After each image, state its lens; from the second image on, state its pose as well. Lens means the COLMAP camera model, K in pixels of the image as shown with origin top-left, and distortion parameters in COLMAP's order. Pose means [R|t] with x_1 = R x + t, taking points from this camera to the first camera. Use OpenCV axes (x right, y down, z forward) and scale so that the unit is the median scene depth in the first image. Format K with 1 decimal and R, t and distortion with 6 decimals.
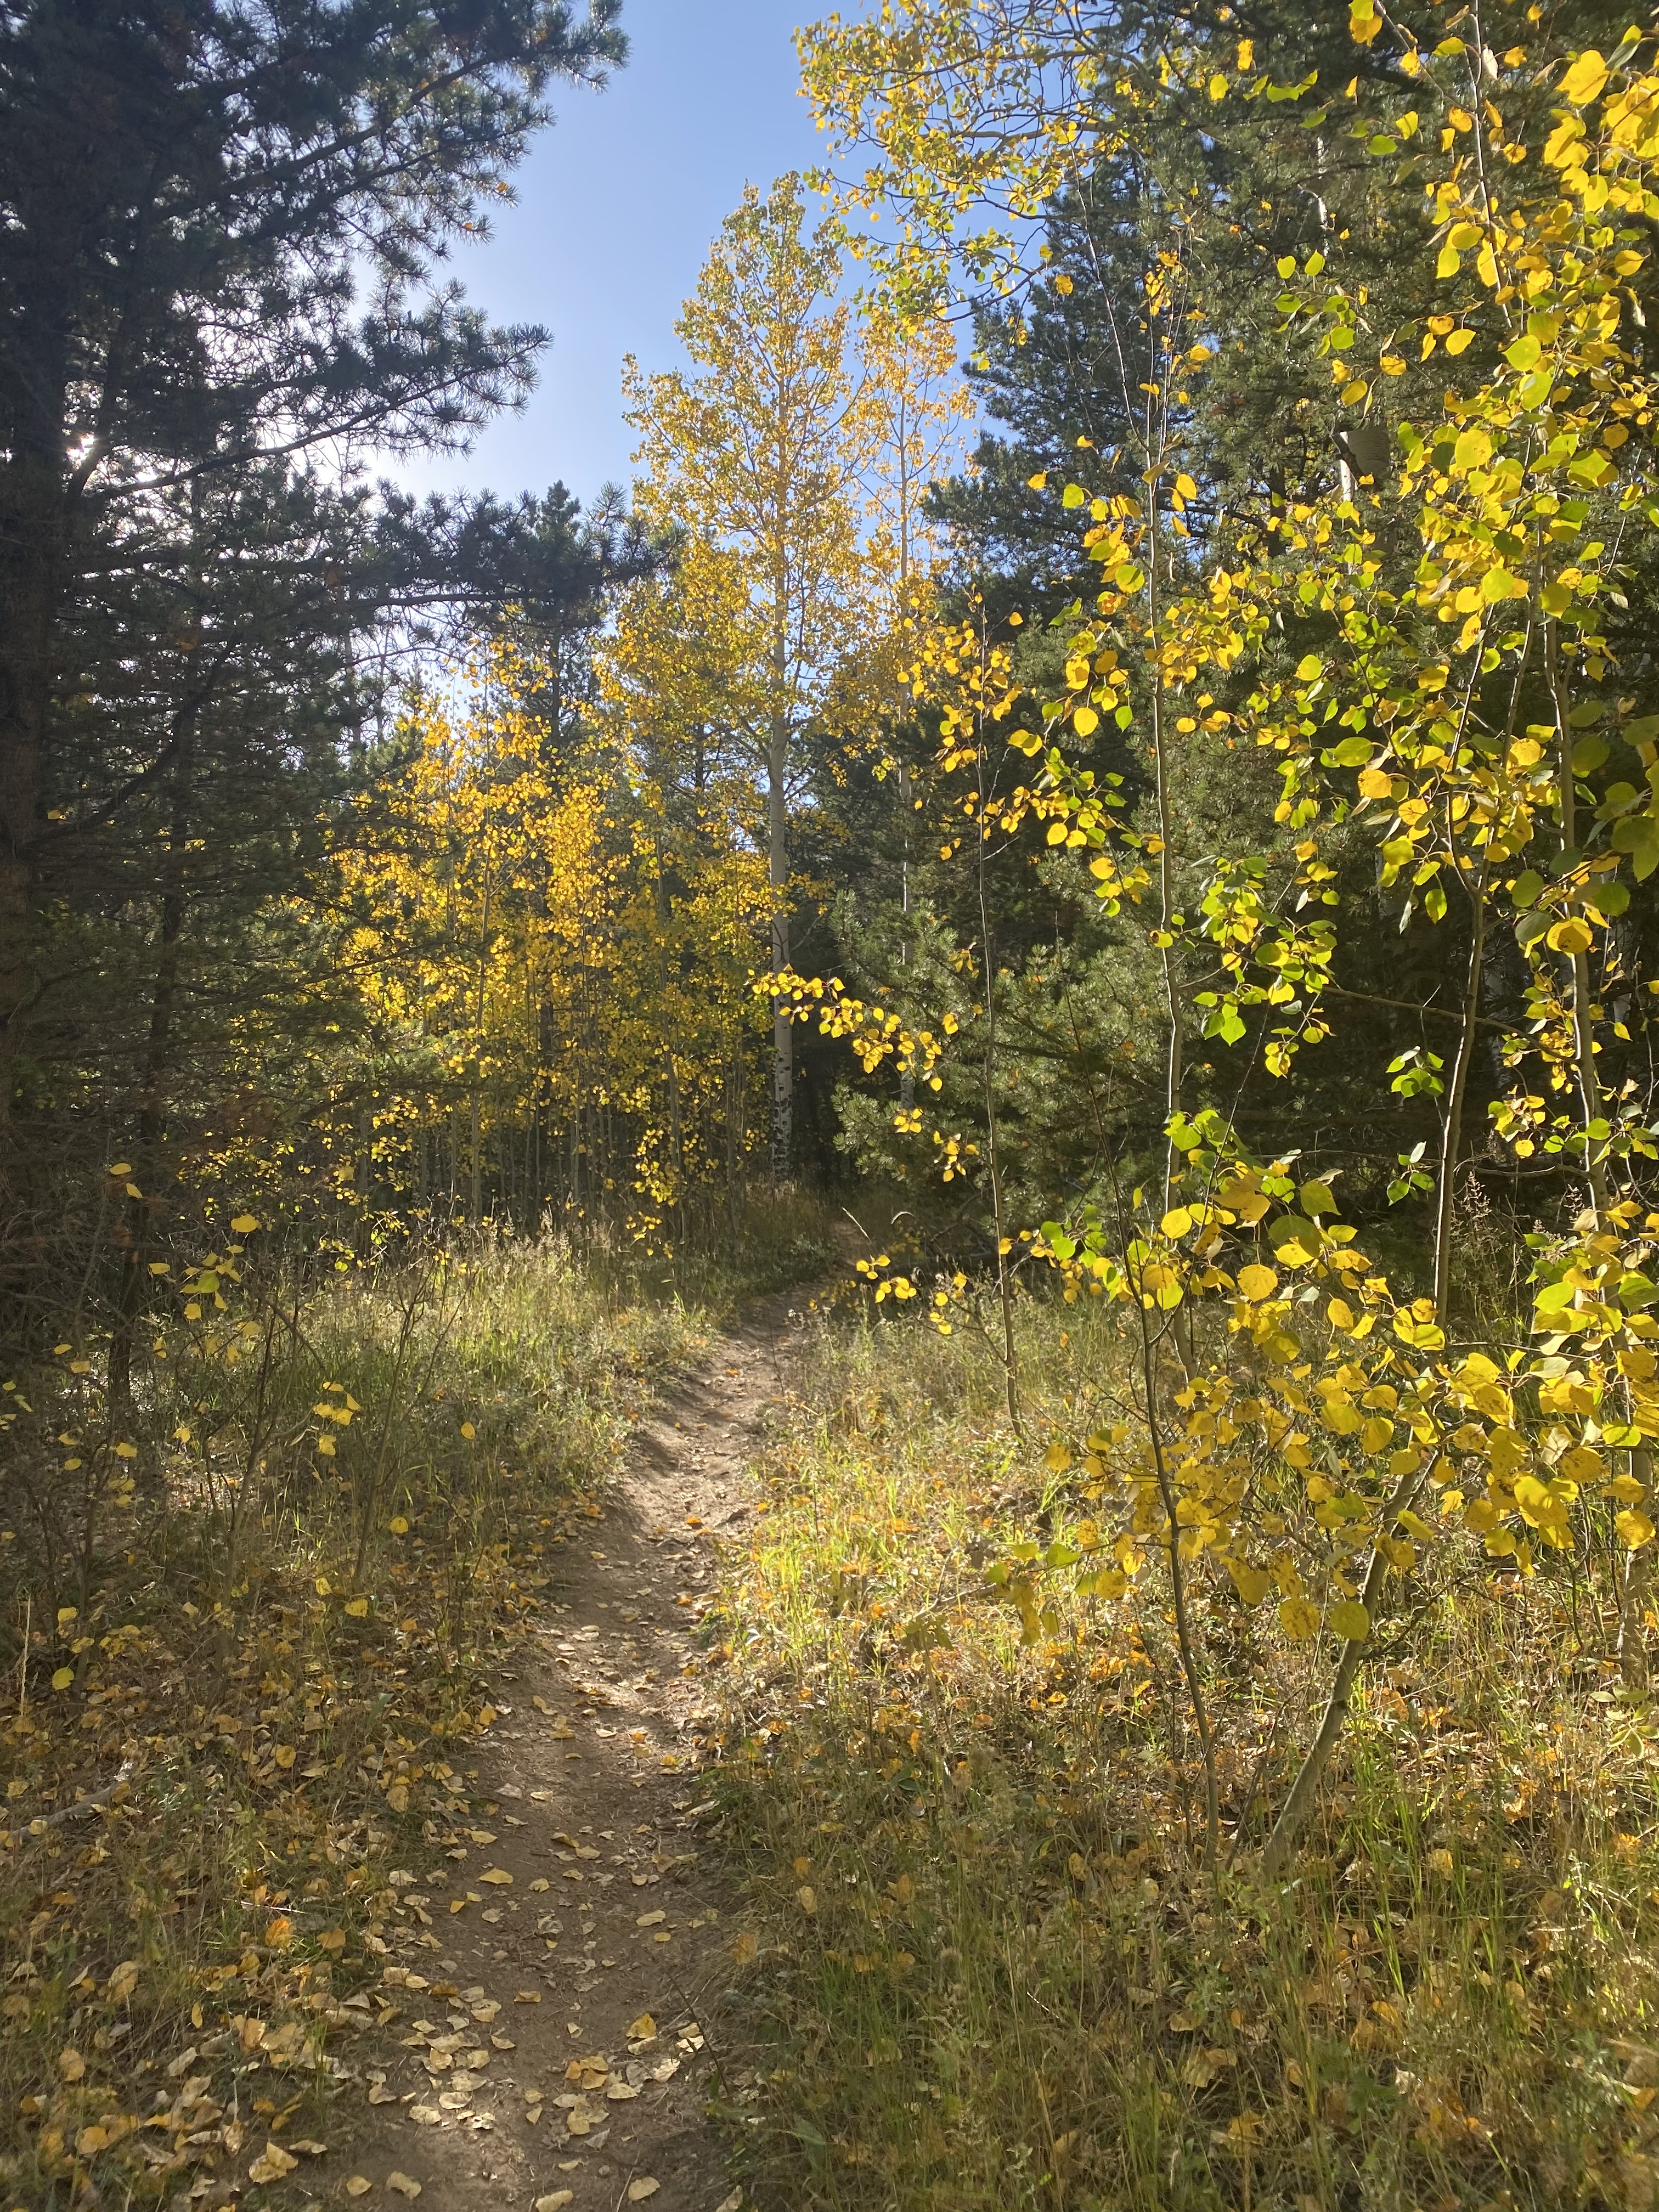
lens RADIAL K [[1665.2, 0, 877.1], [0, 1665.2, 1104.8], [0, 0, 1]] dist [0.111613, -0.302698]
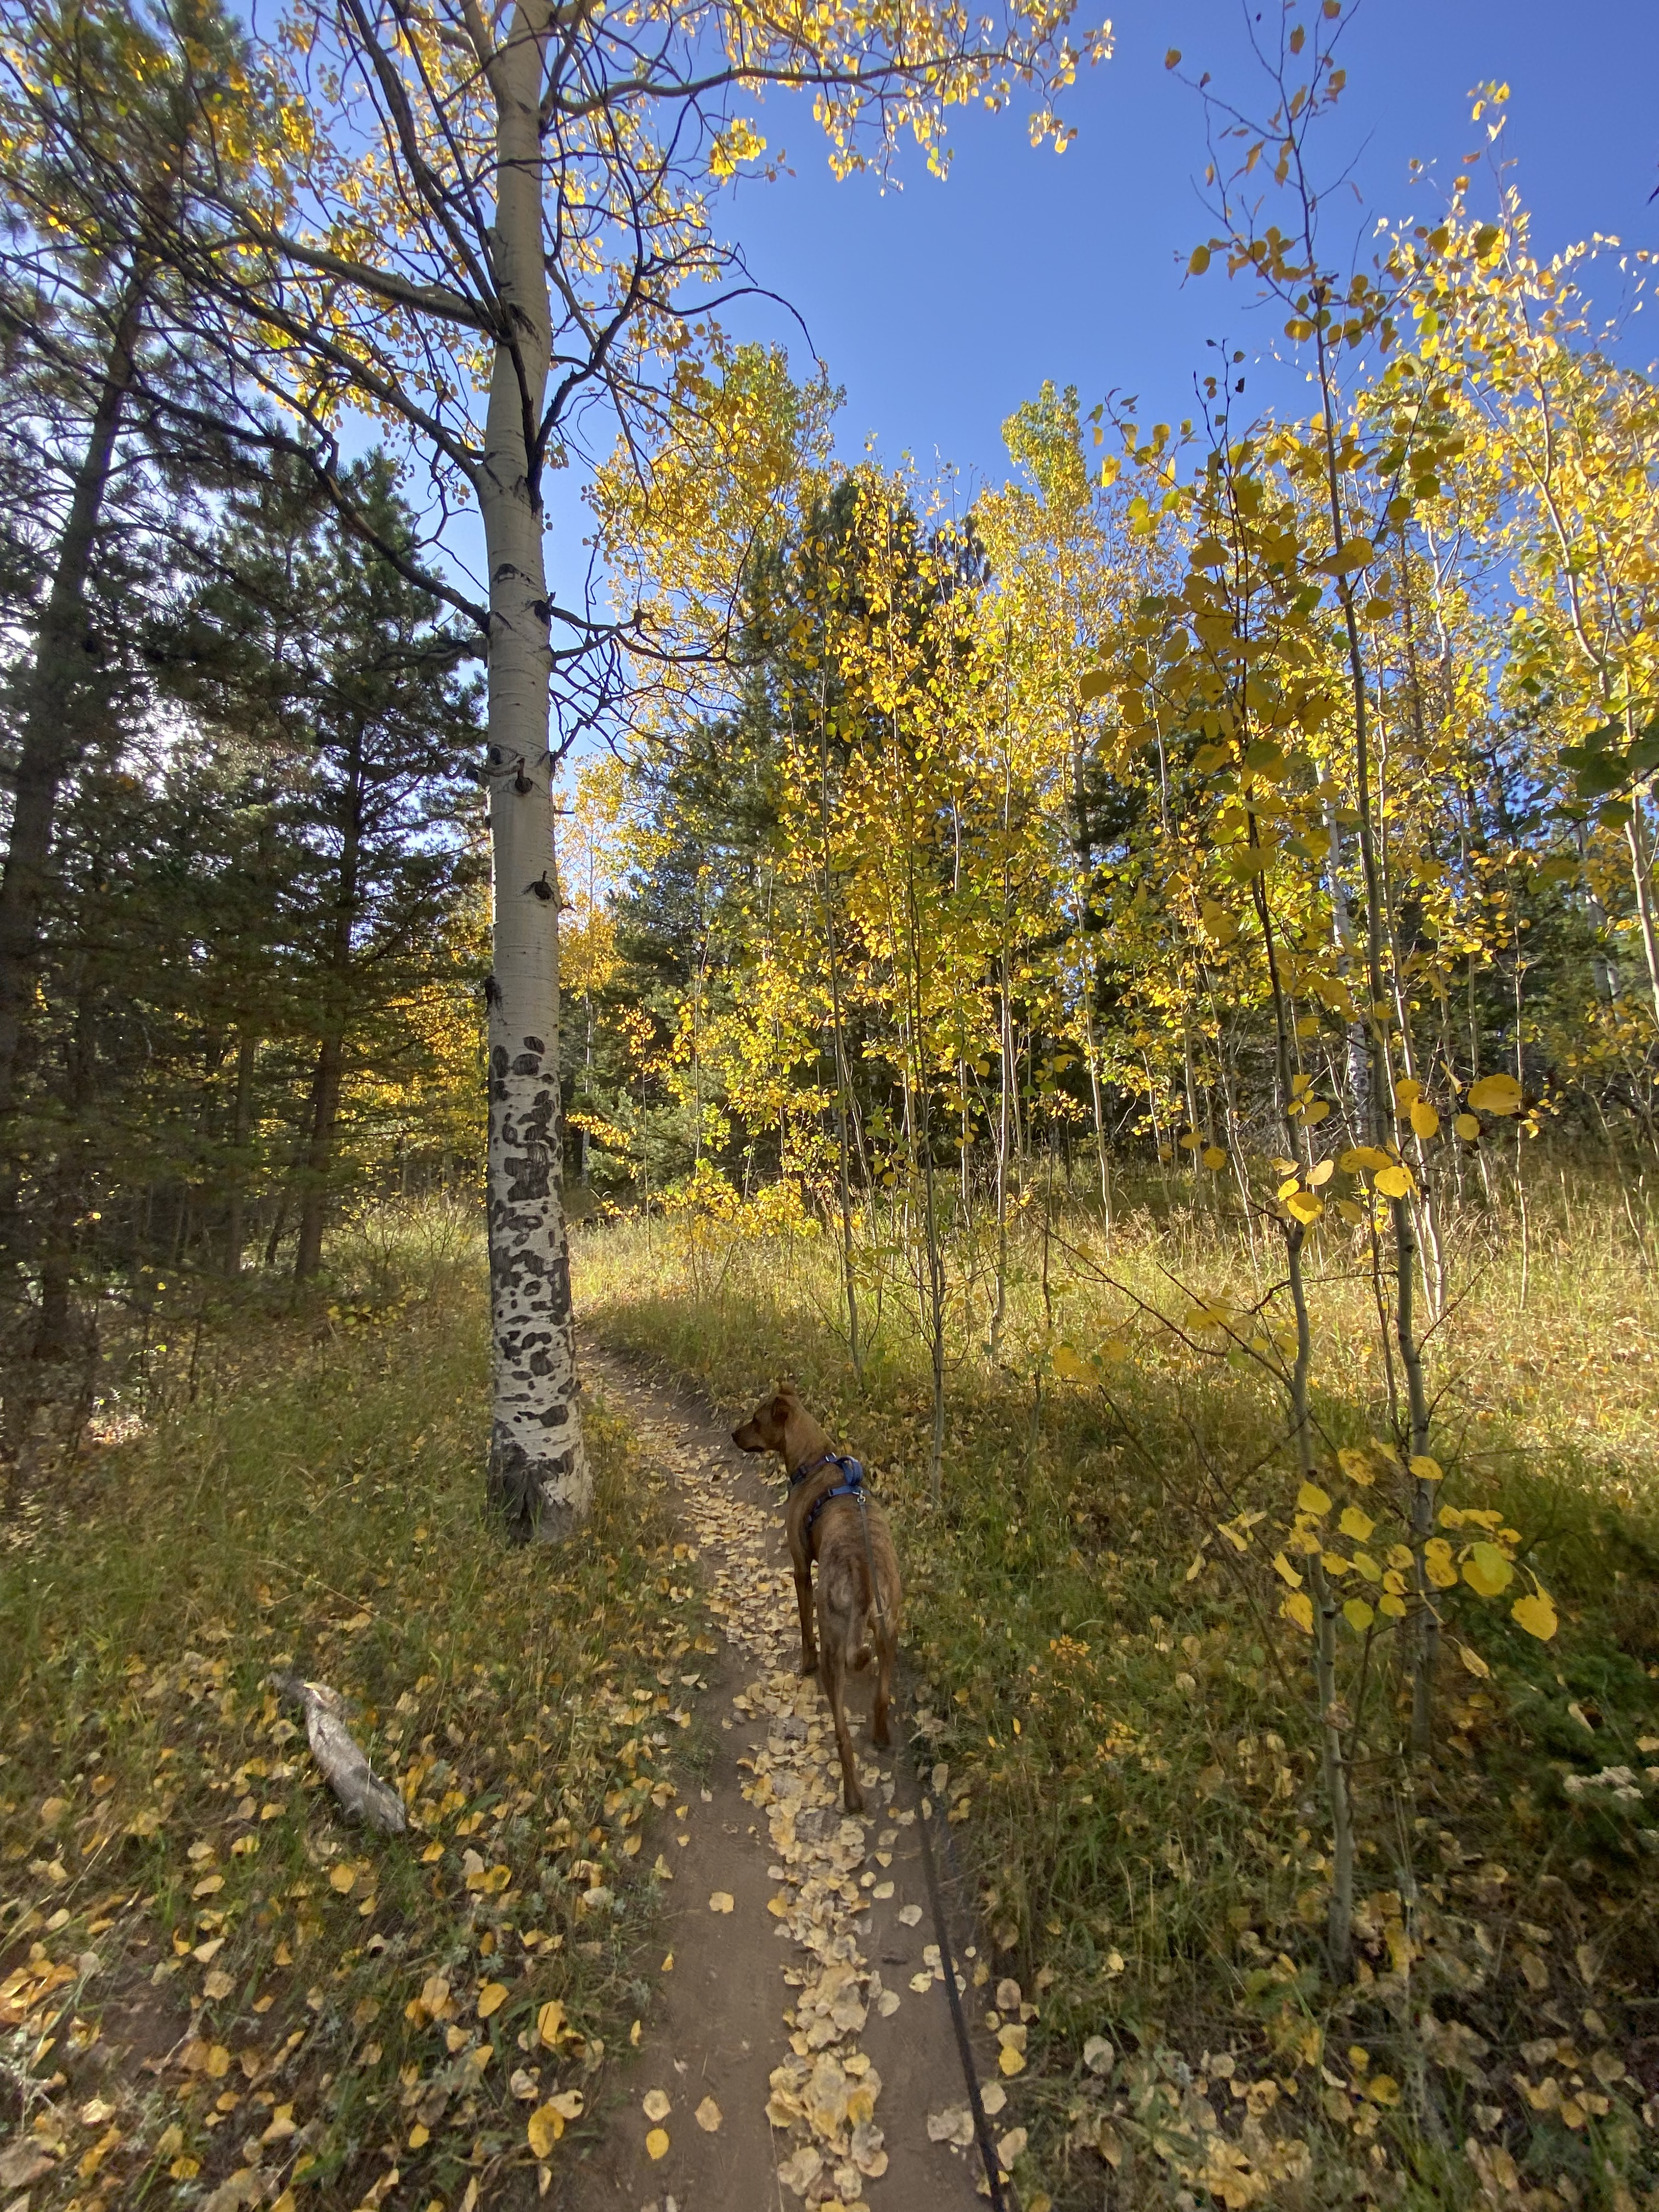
lens RADIAL K [[884.8, 0, 818.0], [0, 884.8, 1113.7], [0, 0, 1]] dist [0.055755, -0.000138]
pose [[0.957291, 0.023696, 0.288152, -0.113193], [-0.011803, 0.999008, -0.042943, -0.010930], [-0.288884, 0.037708, 0.956621, -0.784426]]
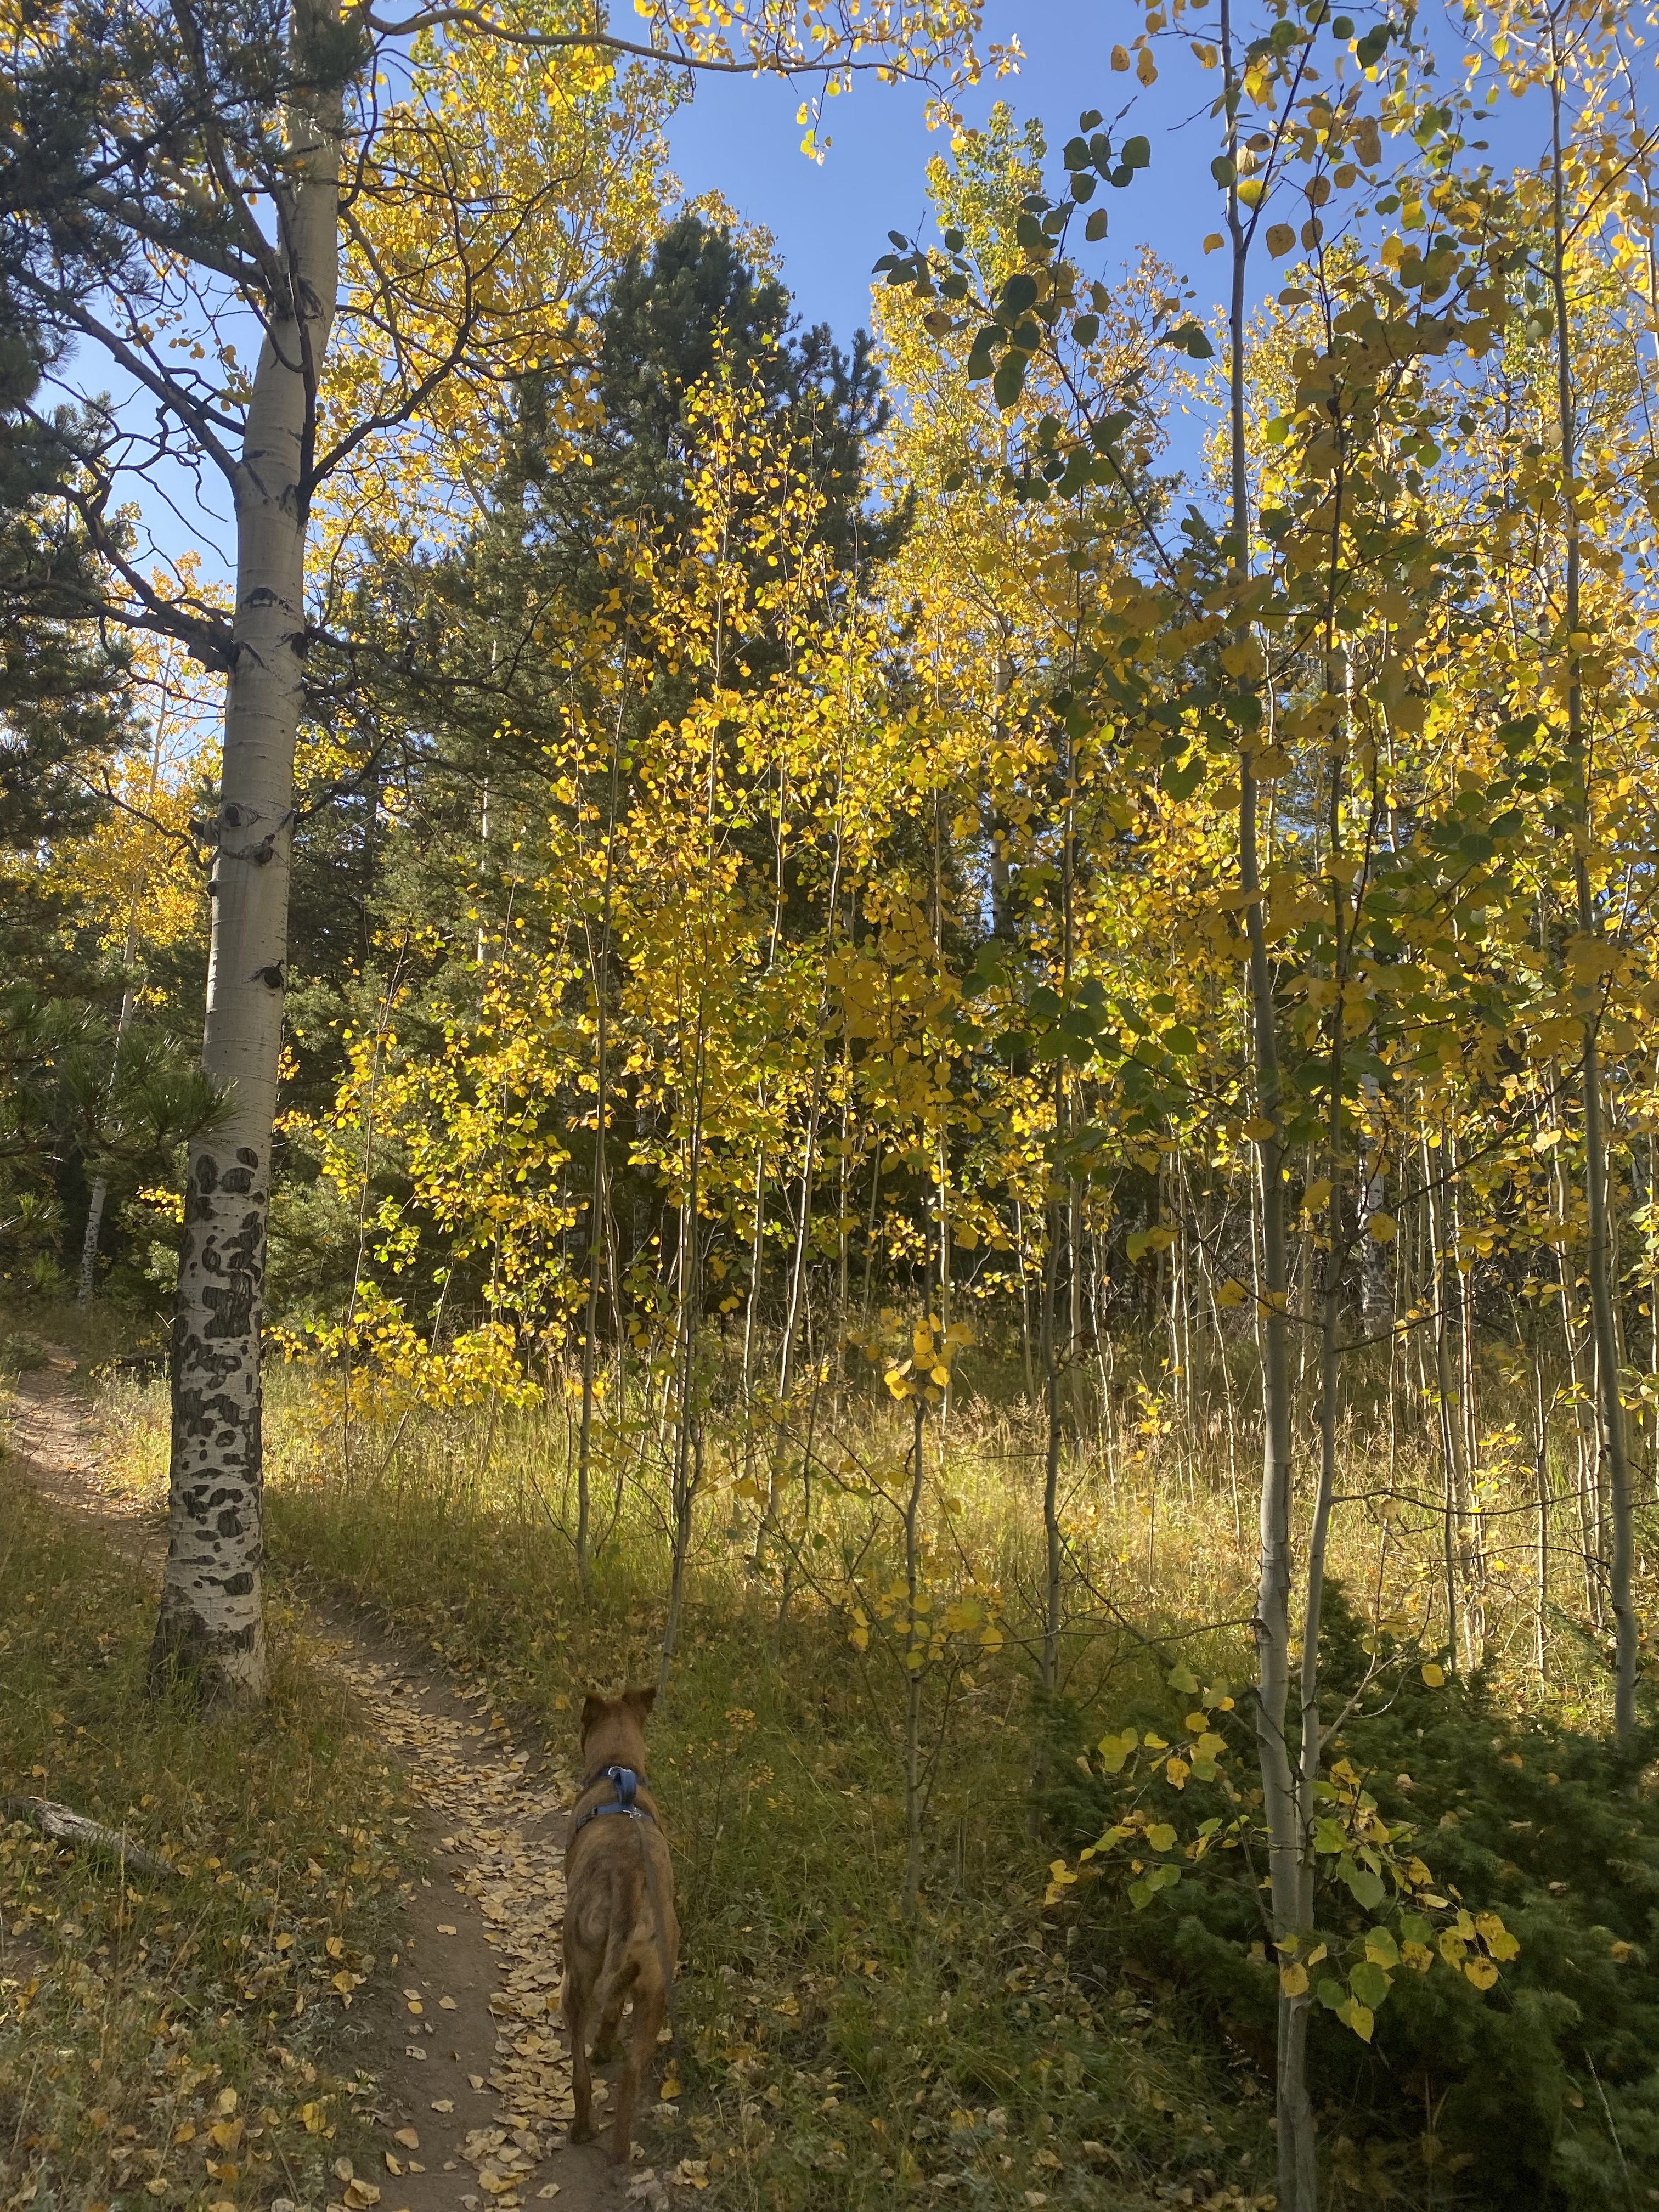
lens RADIAL K [[1665.2, 0, 877.1], [0, 1665.2, 1104.8], [0, 0, 1]] dist [0.111613, -0.302698]
pose [[0.872639, 0.130502, 0.470606, -0.268350], [-0.089041, 0.989999, -0.109427, -0.036426], [-0.480180, 0.053587, 0.875532, -1.190451]]
